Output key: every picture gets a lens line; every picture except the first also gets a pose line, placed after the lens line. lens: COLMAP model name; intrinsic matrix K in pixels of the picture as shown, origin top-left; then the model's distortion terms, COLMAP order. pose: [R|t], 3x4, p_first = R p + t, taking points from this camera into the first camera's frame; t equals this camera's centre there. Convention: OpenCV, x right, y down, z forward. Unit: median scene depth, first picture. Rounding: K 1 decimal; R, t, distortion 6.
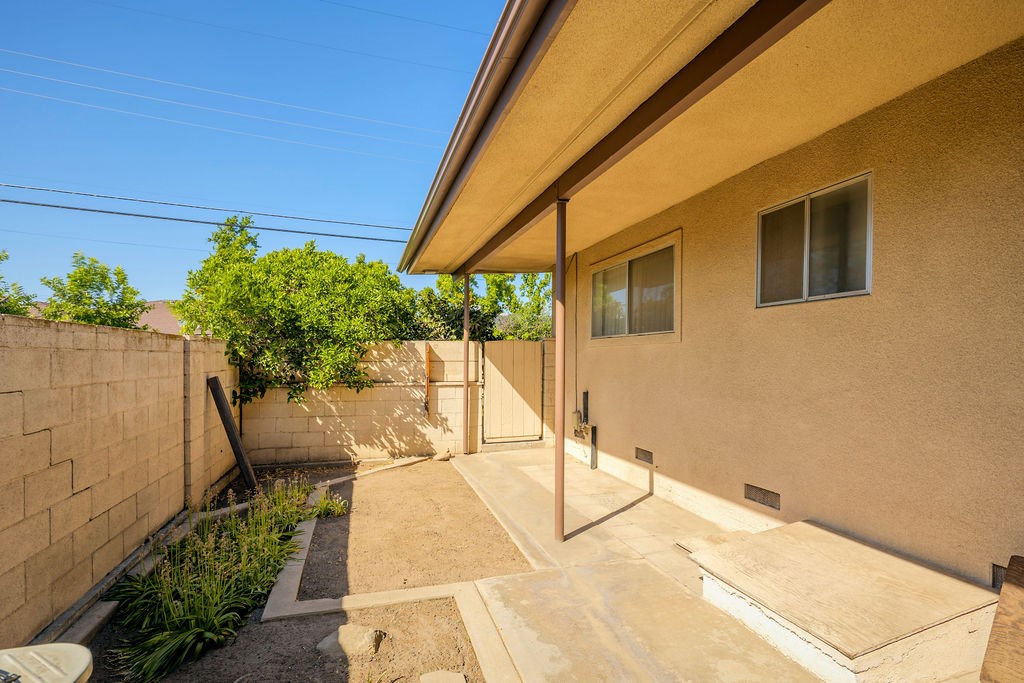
lens RADIAL K [[497.3, 0, 512.1], [0, 497.3, 347.8], [0, 0, 1]] dist [0.005302, -0.002317]
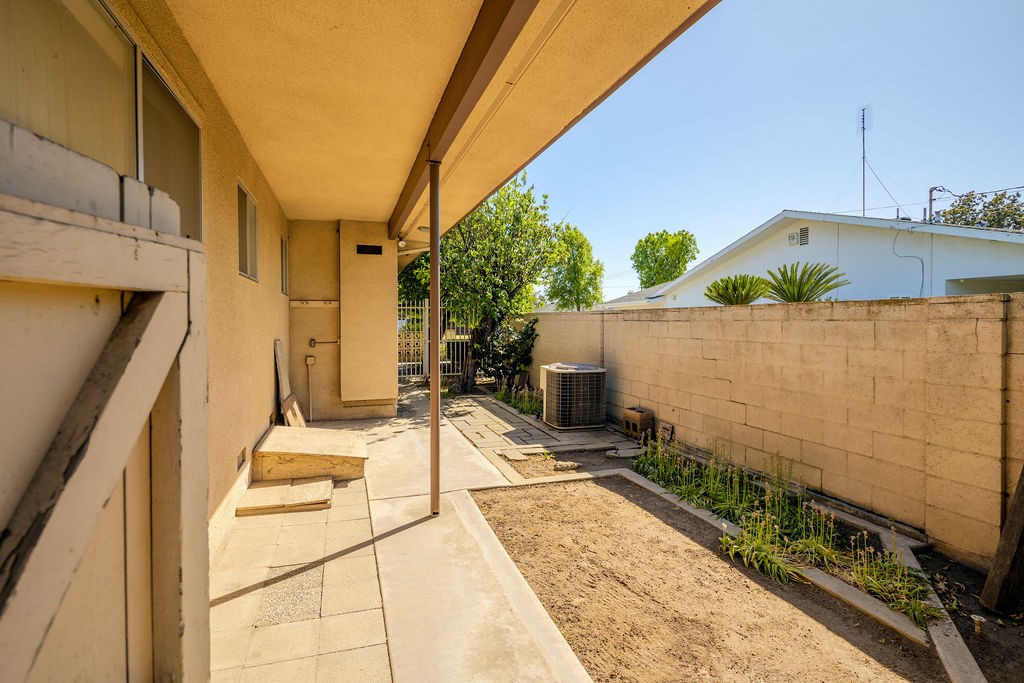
lens RADIAL K [[497.3, 0, 510.7], [0, 497.3, 336.2], [0, 0, 1]] dist [0.005302, -0.002317]
pose [[-0.999723, -0.004416, -0.023139, -0.036978], [-0.004700, 0.999914, 0.012220, 0.038260], [0.023083, 0.012325, -0.999658, 2.496760]]
